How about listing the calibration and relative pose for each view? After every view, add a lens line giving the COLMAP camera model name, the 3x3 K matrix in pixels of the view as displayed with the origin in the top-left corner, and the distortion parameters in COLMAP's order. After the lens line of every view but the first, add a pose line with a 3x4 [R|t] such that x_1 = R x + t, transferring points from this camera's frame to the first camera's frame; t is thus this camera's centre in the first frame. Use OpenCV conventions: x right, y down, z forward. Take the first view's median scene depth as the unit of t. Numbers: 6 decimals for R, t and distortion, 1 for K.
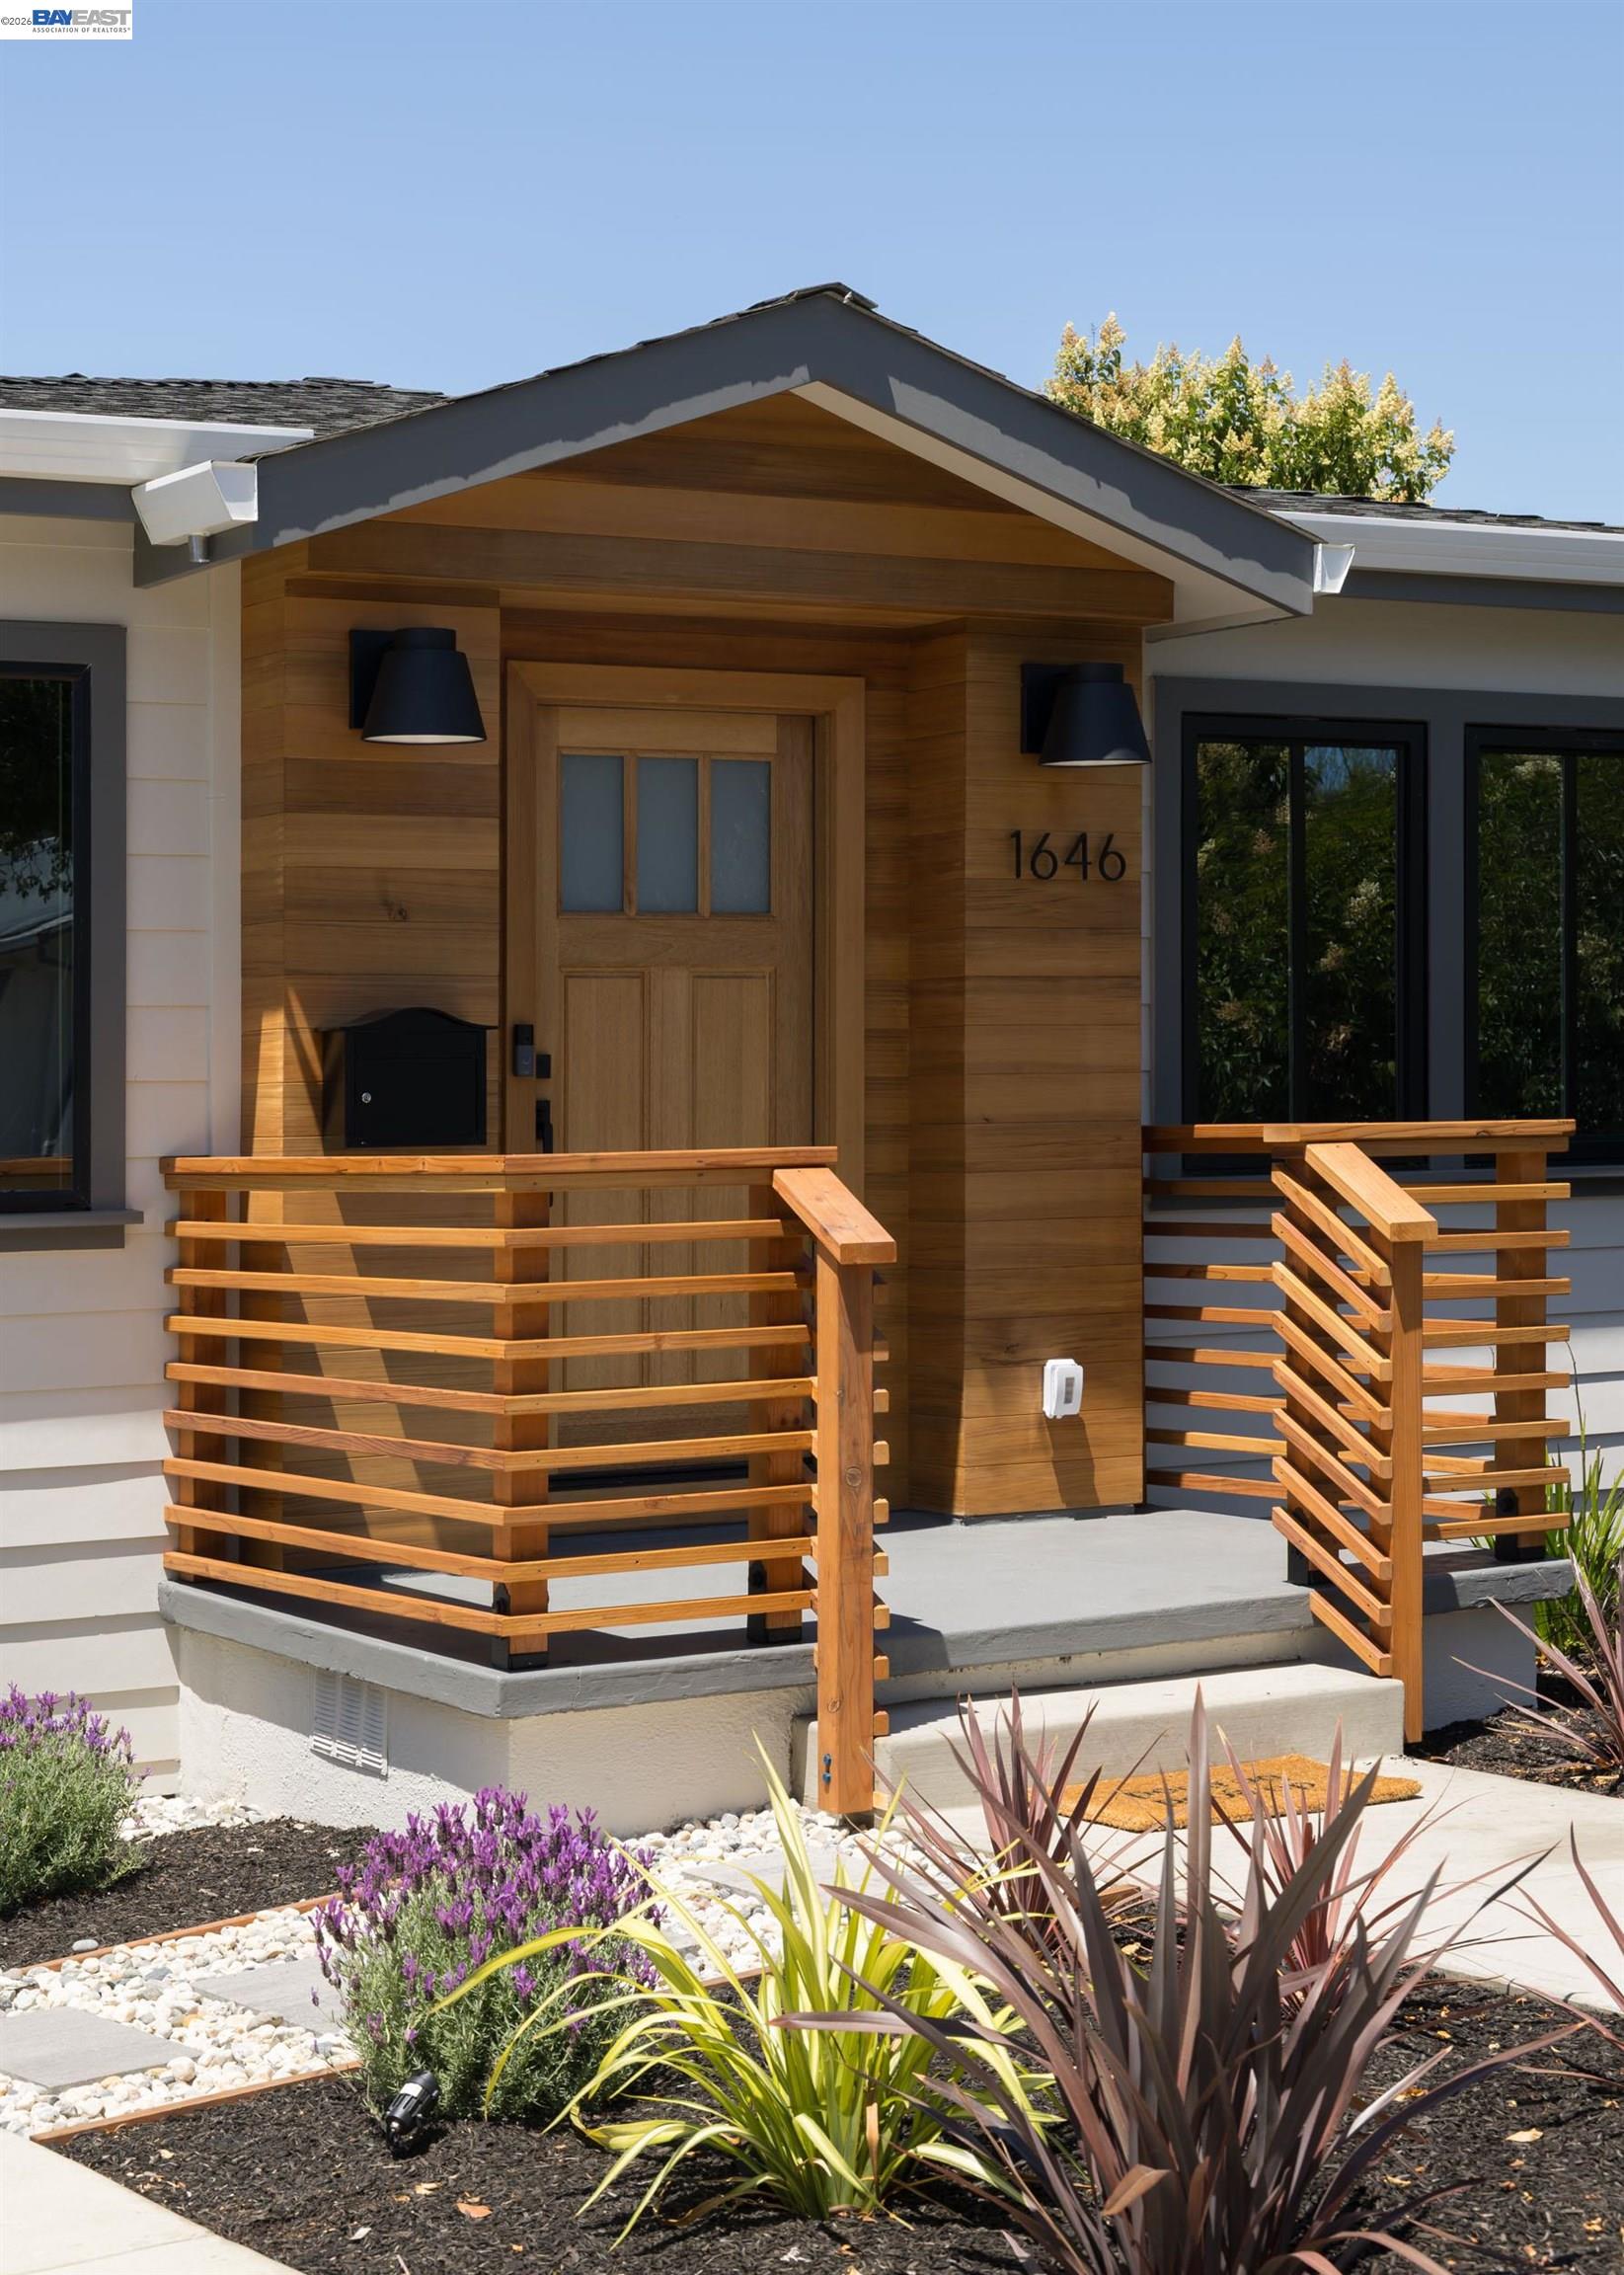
lens RADIAL K [[4107.6, 0, 774.4], [0, 4107.6, 1034.1], [0, 0, 1]] dist [0.016812, 0.000000]
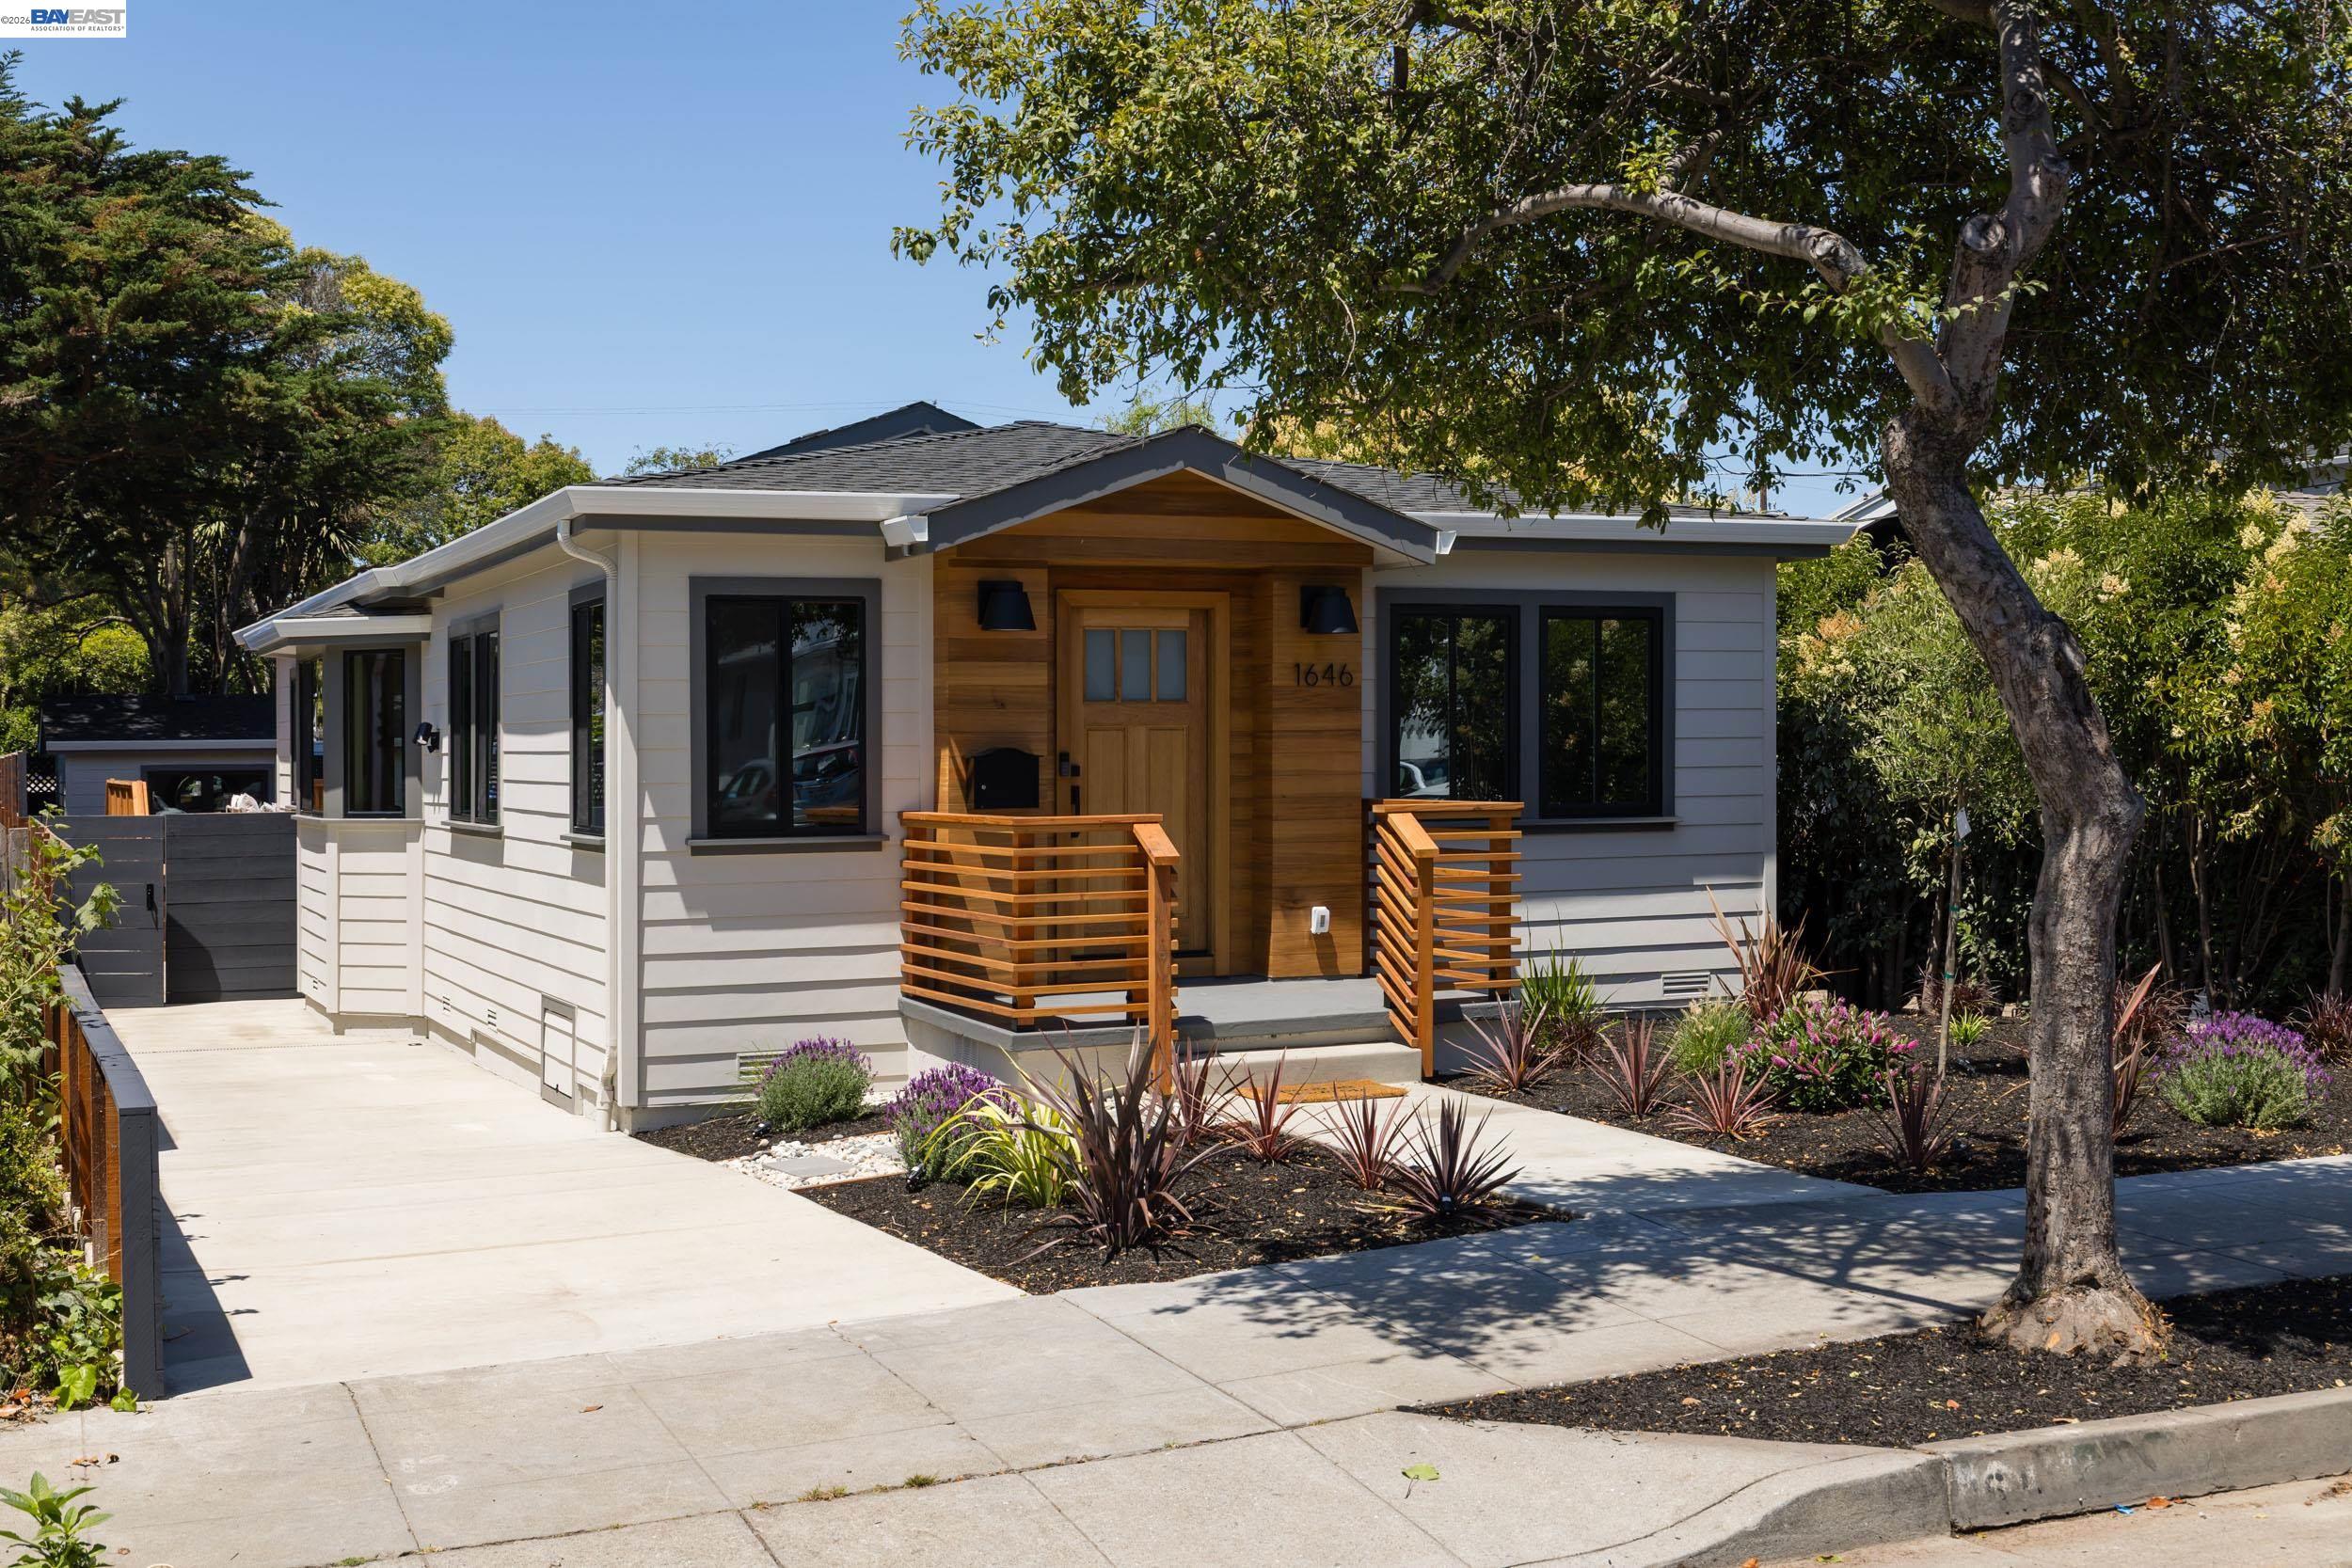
lens RADIAL K [[2759.9, 0, 1203.1], [0, 2759.9, 816.7], [0, 0, 1]] dist [-0.016632, 0.000000]
pose [[0.992668, 0.012310, -0.120246, 0.202356], [-0.006542, 0.998814, 0.048247, -0.042195], [0.120697, -0.047107, 0.991571, -0.496430]]
